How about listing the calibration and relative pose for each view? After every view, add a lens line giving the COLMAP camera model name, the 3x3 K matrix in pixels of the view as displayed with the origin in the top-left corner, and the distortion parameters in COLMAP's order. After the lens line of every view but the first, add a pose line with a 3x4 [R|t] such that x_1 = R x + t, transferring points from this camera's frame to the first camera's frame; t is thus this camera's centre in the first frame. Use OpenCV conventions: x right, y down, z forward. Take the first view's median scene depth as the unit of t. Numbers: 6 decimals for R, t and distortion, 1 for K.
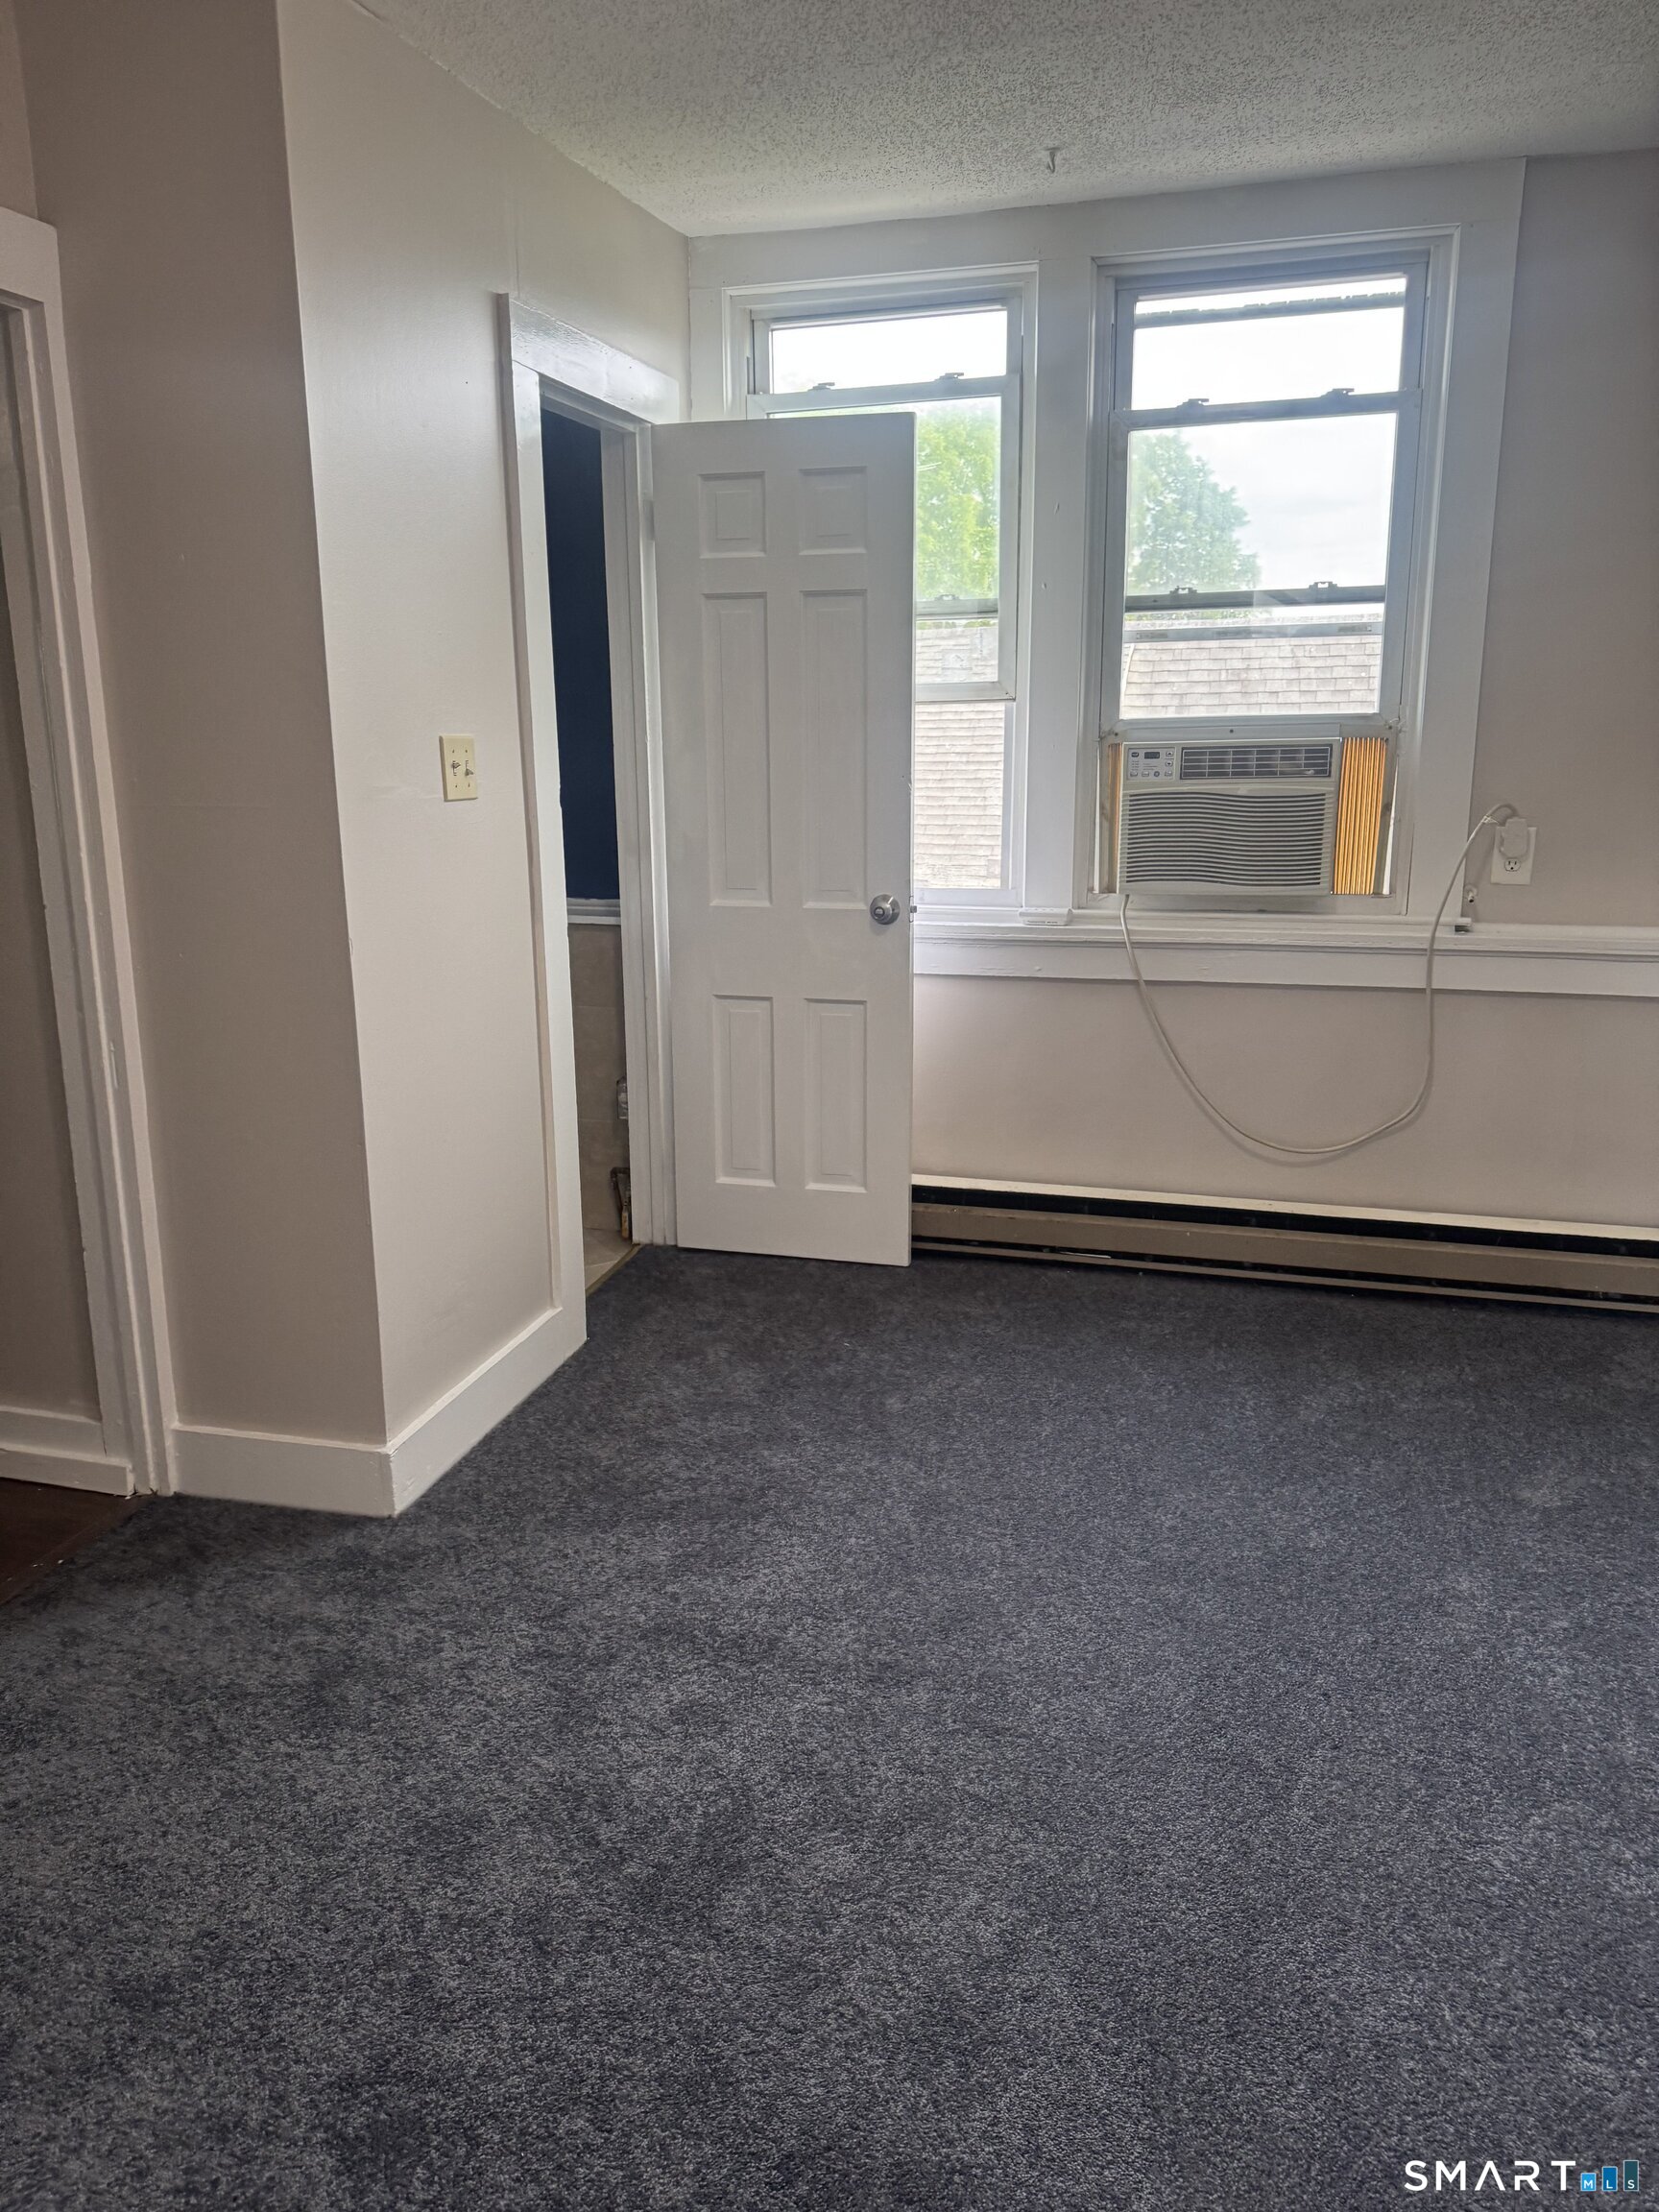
lens RADIAL K [[1547.7, 0, 827.5], [0, 1547.7, 1102.9], [0, 0, 1]] dist [-0.006300, -0.001370]
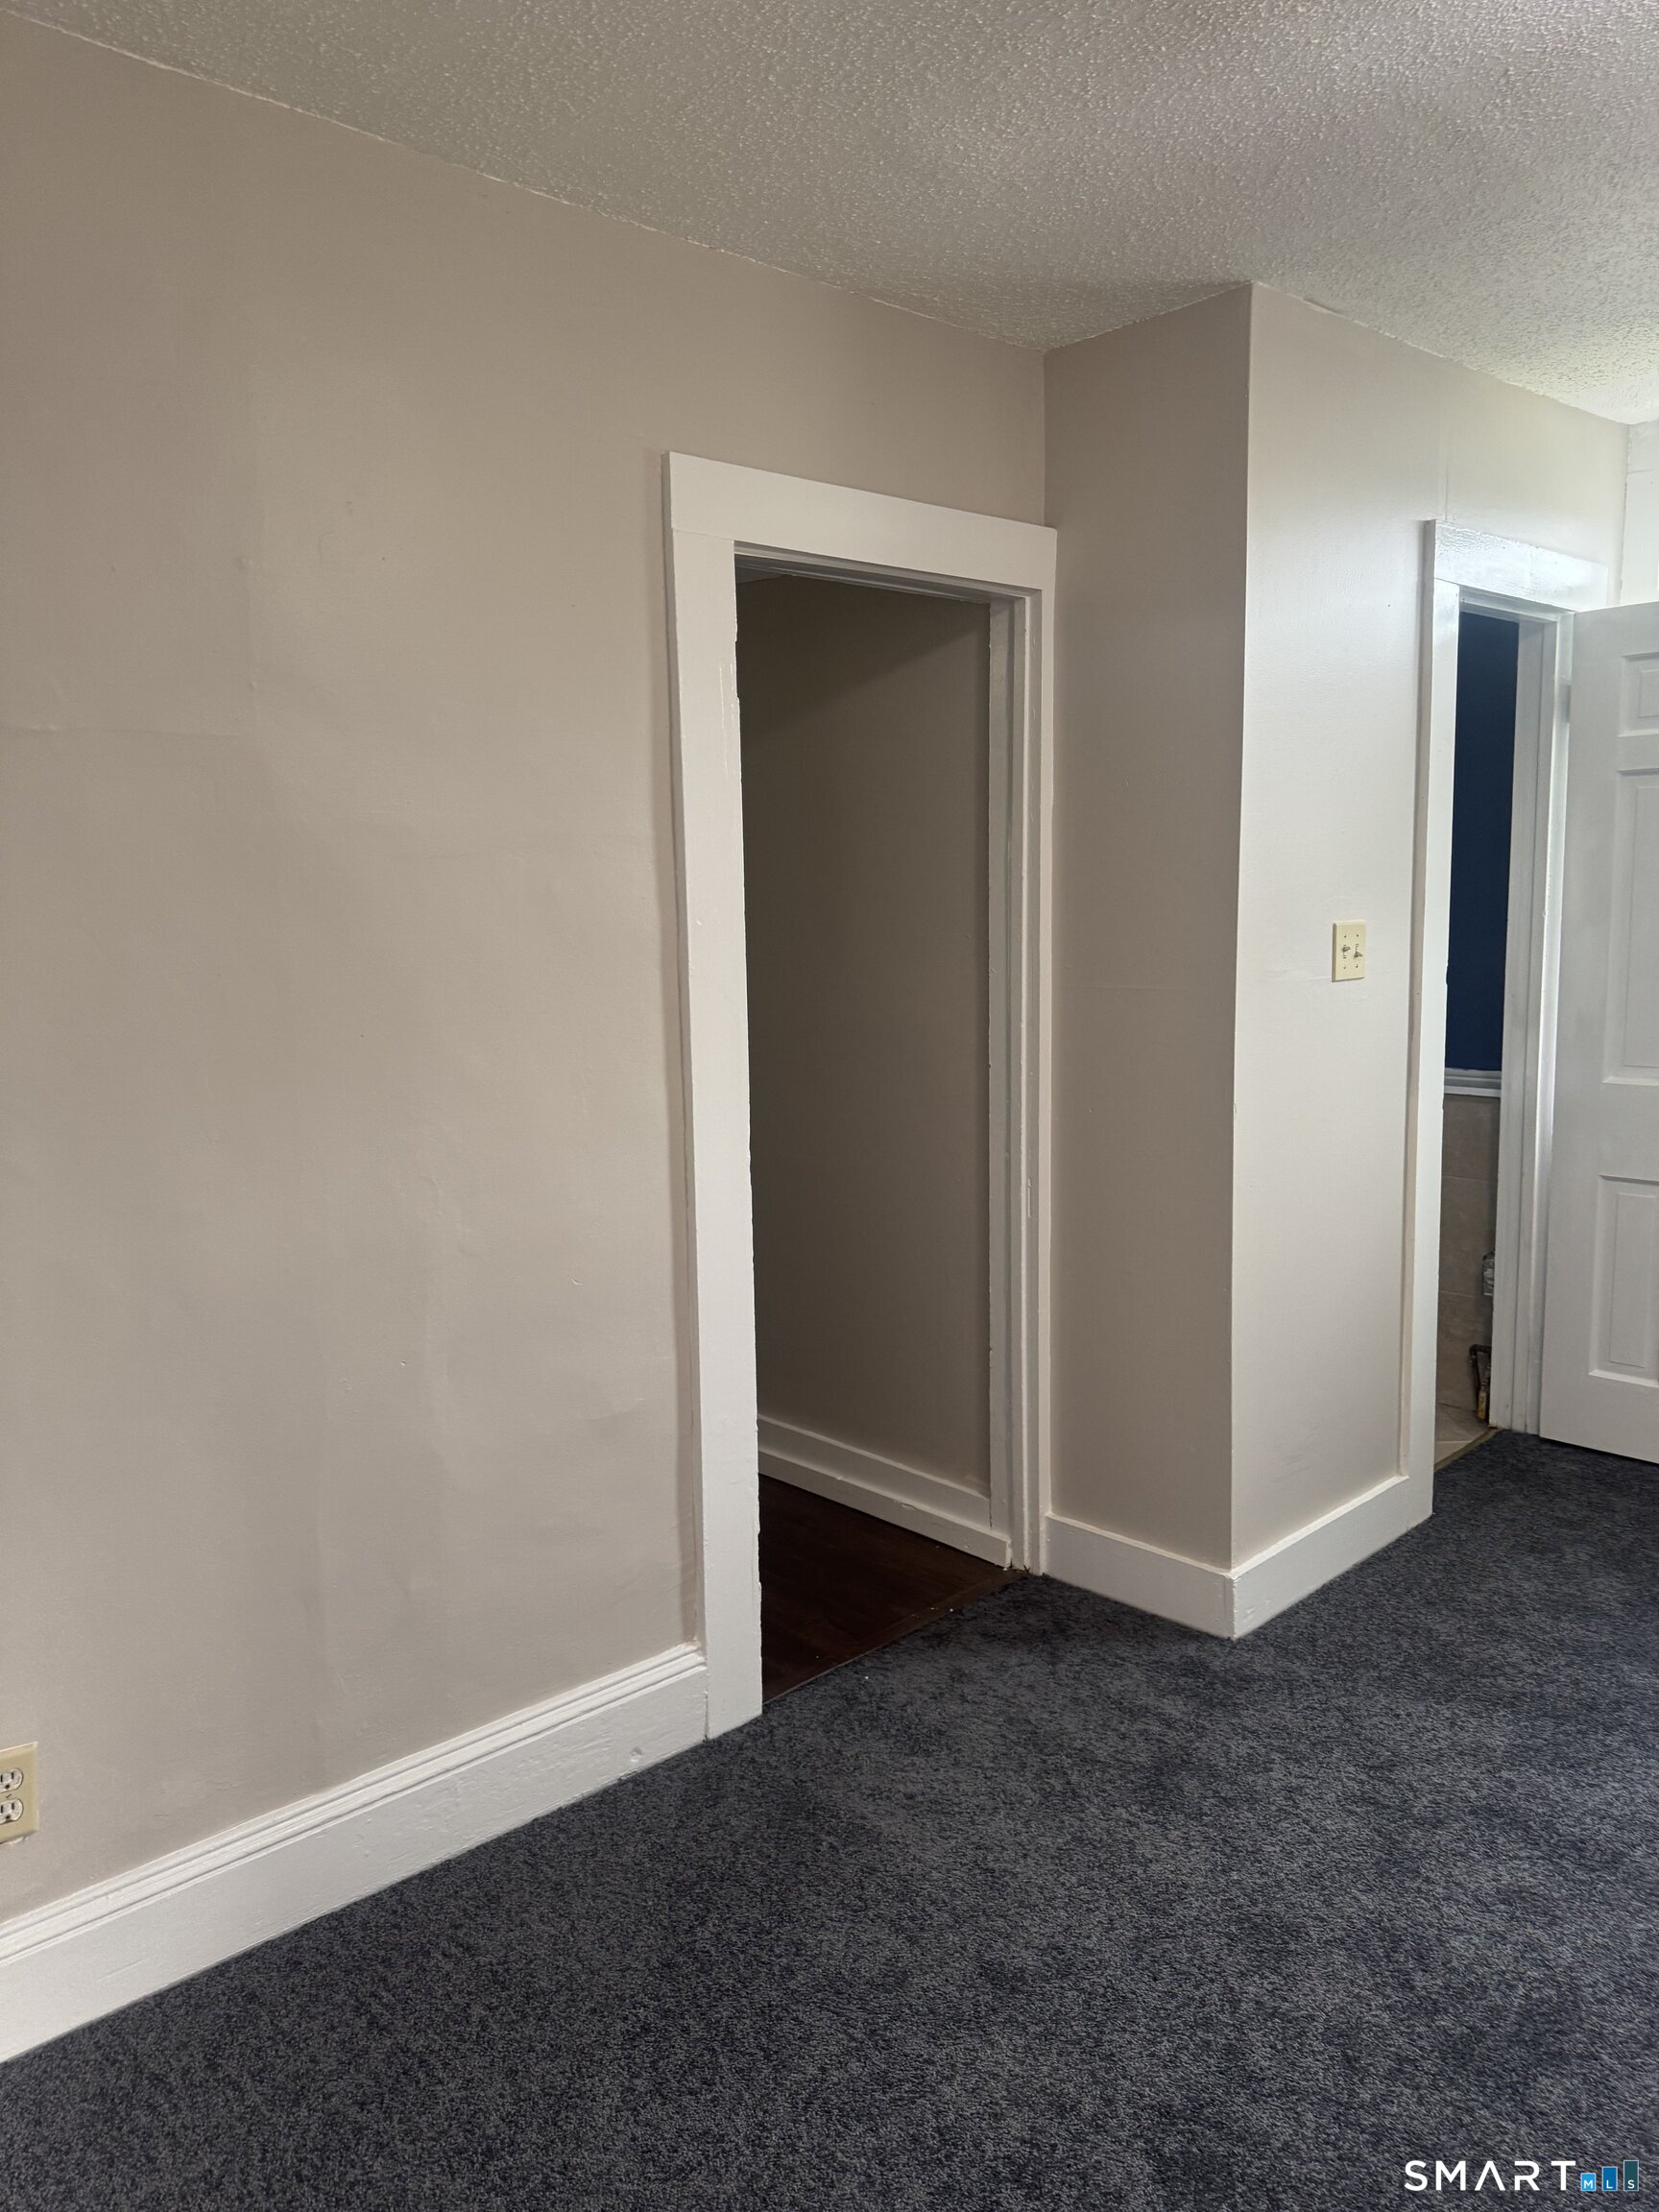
lens RADIAL K [[1547.7, 0, 813.3], [0, 1547.7, 1095.5], [0, 0, 1]] dist [-0.006300, -0.001370]
pose [[0.851702, 0.053134, -0.521325, 0.013057], [-0.105704, 0.991816, -0.071603, 0.000146], [0.513254, 0.116090, 0.850349, -0.119650]]
